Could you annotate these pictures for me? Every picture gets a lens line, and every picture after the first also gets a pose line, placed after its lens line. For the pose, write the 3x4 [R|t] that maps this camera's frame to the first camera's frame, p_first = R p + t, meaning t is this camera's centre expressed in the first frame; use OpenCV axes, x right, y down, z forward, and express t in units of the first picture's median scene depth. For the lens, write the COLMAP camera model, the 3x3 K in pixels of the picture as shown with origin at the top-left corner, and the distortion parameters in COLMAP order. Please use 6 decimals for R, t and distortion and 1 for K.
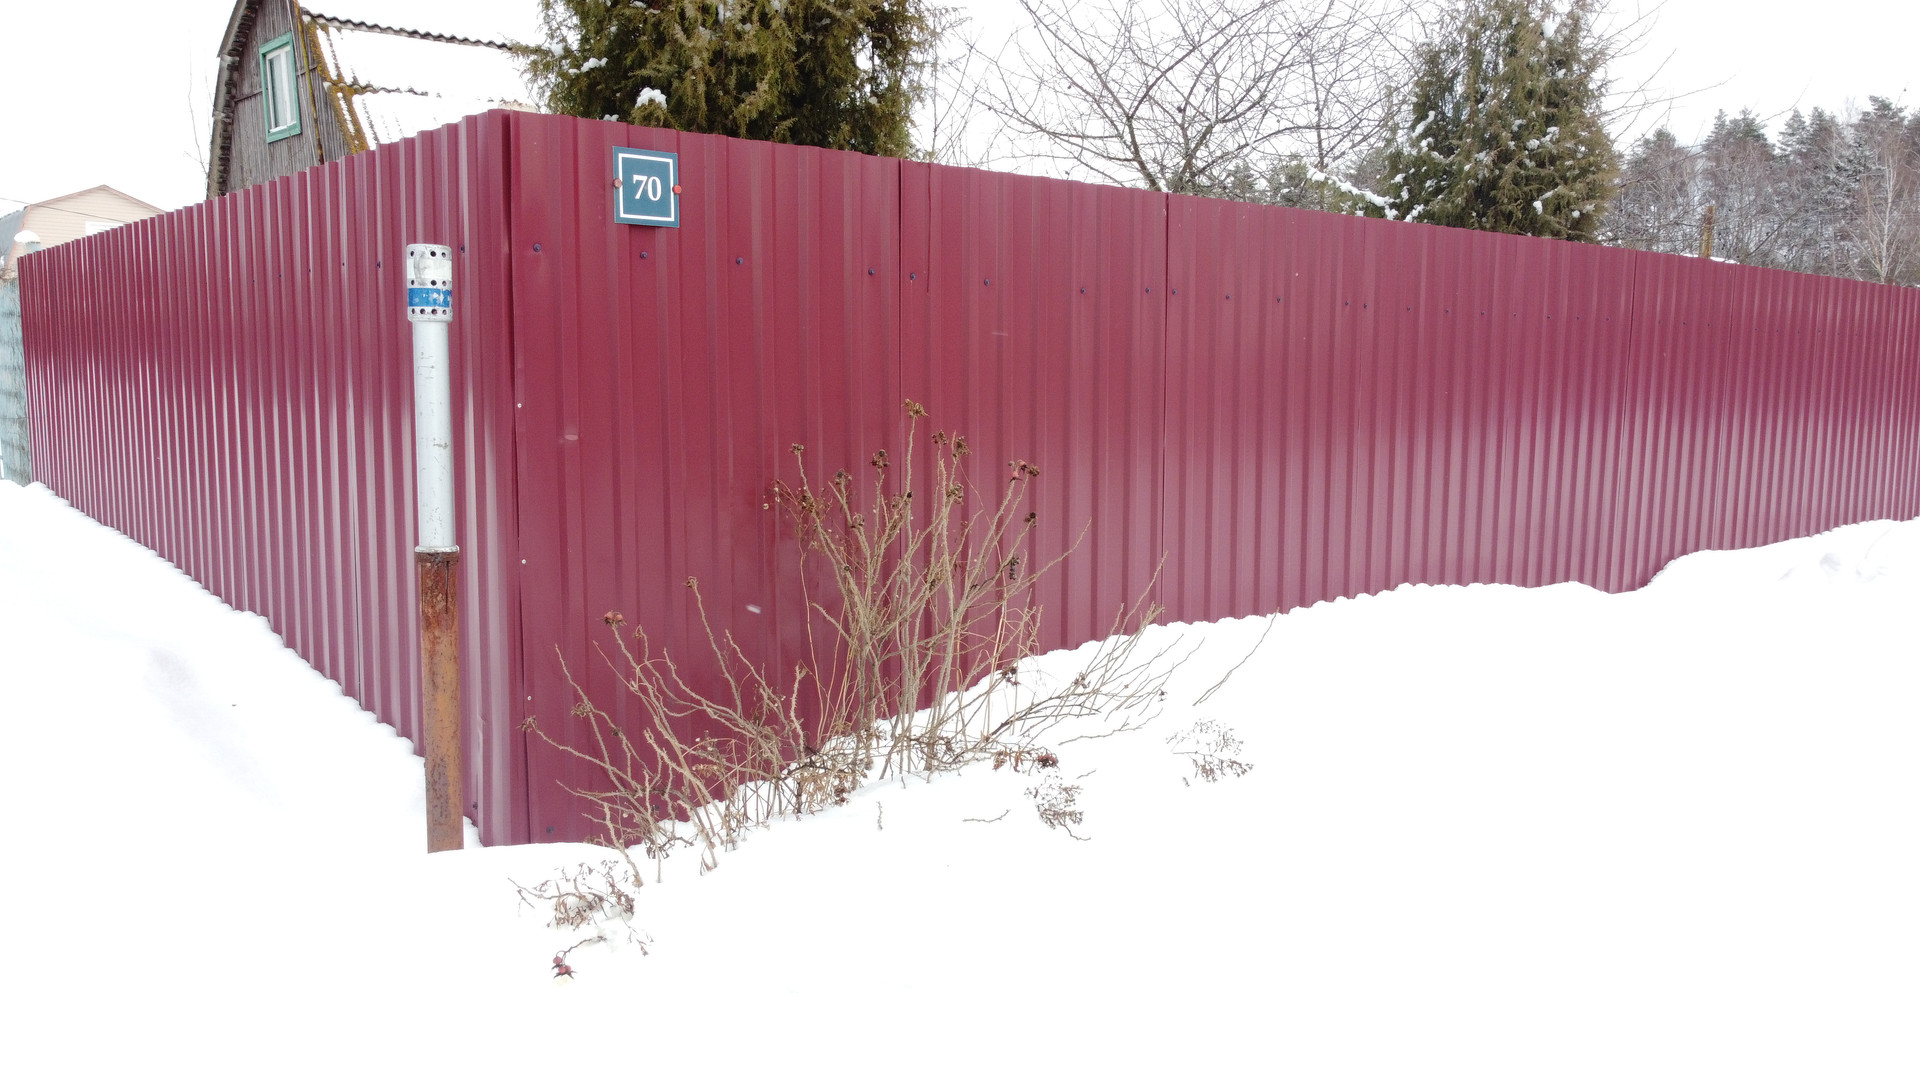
lens RADIAL K [[1424.3, 0, 955.0], [0, 1424.3, 542.5], [0, 0, 1]] dist [-0.009973, 0.005897]
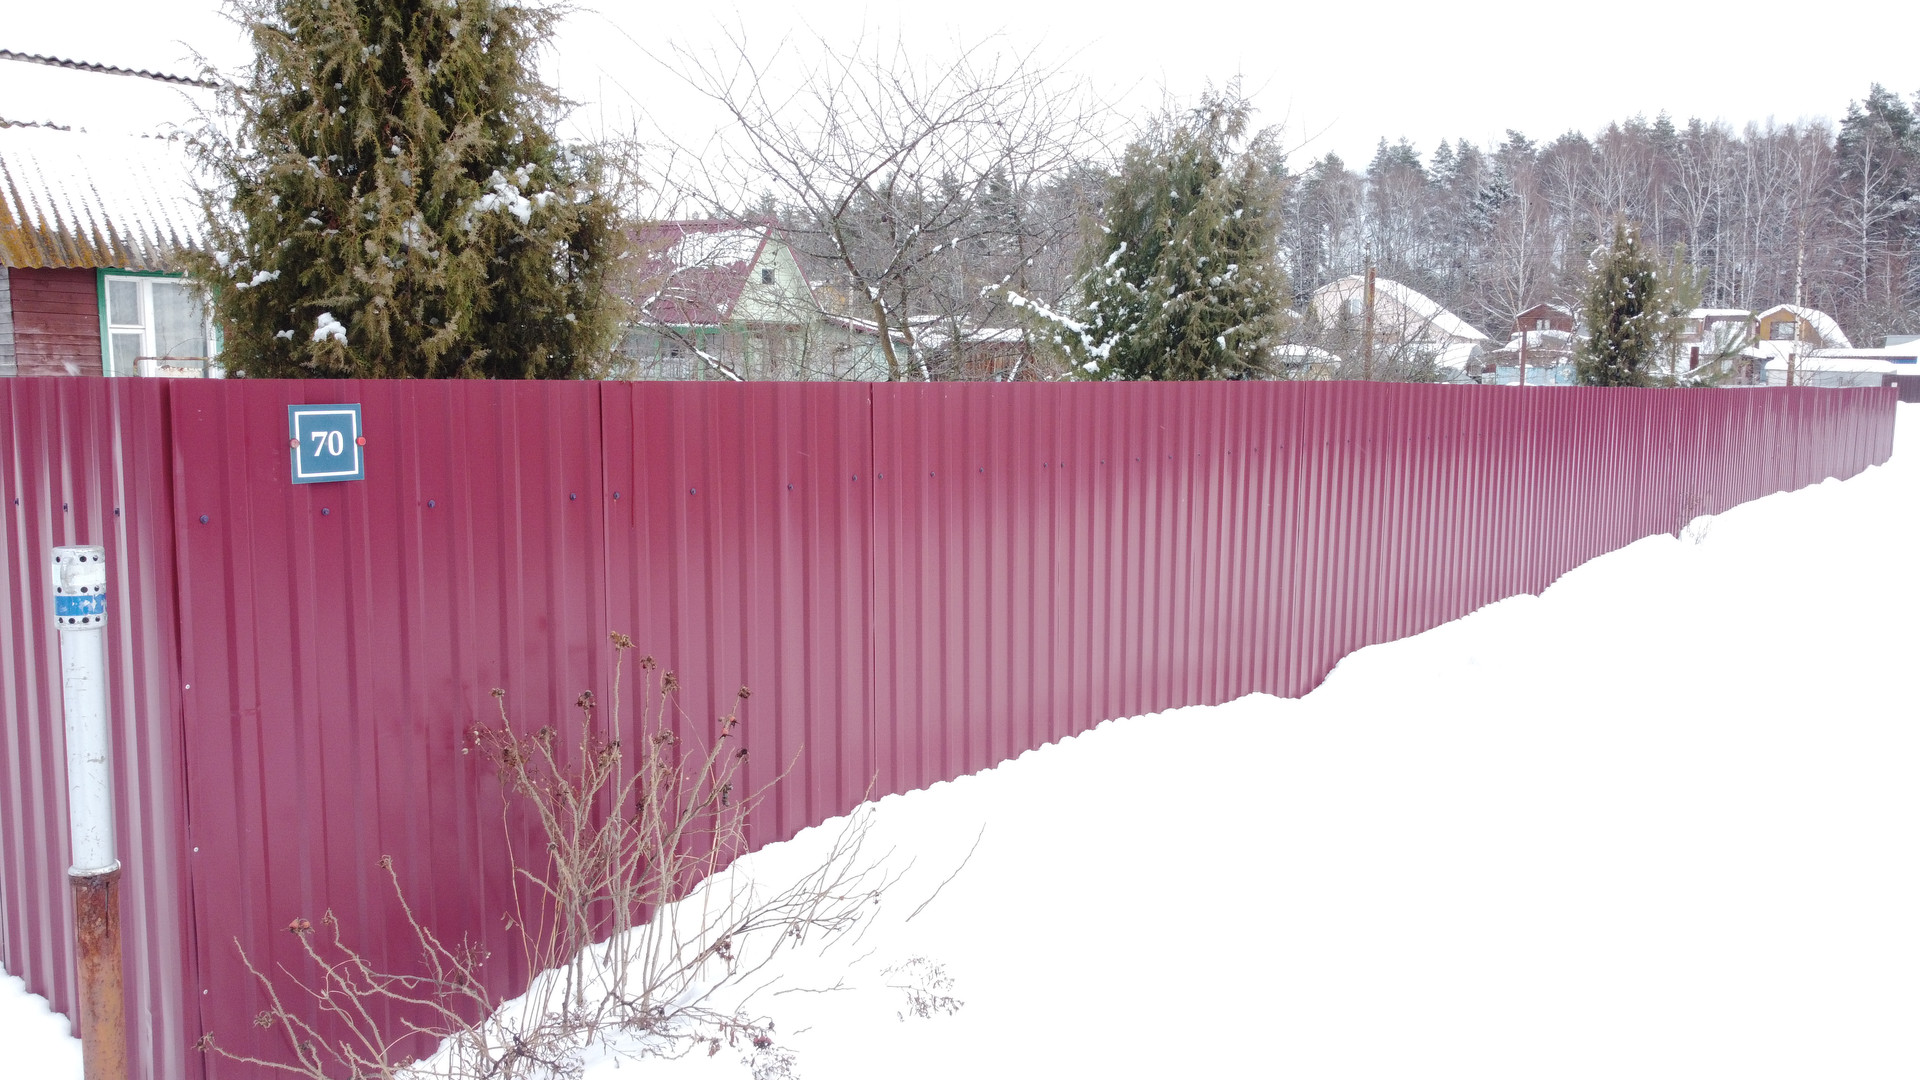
lens RADIAL K [[1424.3, 0, 945.6], [0, 1424.3, 534.7], [0, 0, 1]] dist [-0.009973, 0.005897]
pose [[0.981409, -0.018498, 0.191034, 0.004855], [0.017396, 0.999821, 0.007445, -0.165471], [-0.191137, -0.003984, 0.981555, -0.007544]]
